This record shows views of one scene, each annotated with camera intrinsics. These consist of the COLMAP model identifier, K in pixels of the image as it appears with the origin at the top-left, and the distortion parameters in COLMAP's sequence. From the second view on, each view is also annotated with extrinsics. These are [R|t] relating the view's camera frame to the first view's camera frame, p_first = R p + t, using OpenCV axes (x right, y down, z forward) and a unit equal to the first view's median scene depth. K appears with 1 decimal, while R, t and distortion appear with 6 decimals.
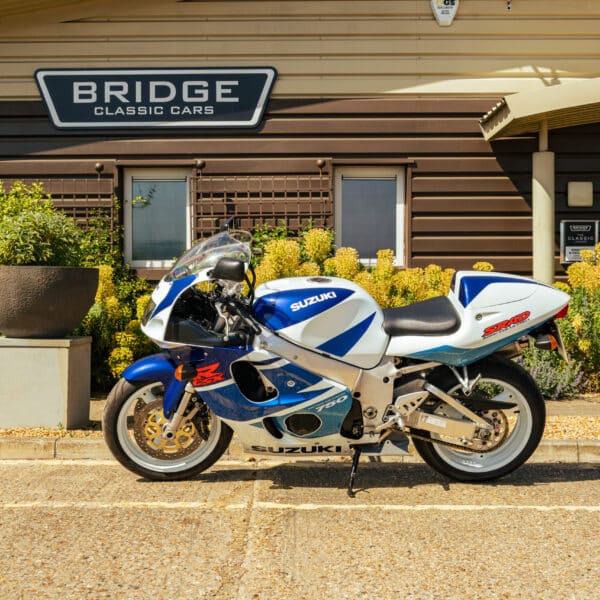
lens RADIAL K [[895.8, 0, 299.8], [0, 895.8, 301.3], [0, 0, 1]] dist [-0.004360, 0.000000]
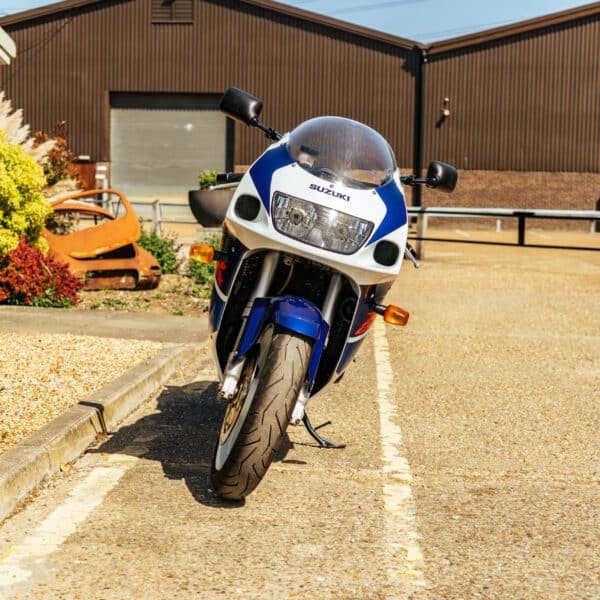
lens RADIAL K [[1215.9, 0, 300.2], [0, 1215.9, 300.4], [0, 0, 1]] dist [0.029325, 0.000000]
pose [[0.064393, -0.075615, 0.995056, -1.058480], [-0.022045, 0.996774, 0.077172, -0.007062], [-0.997681, -0.026906, 0.062519, 0.958749]]
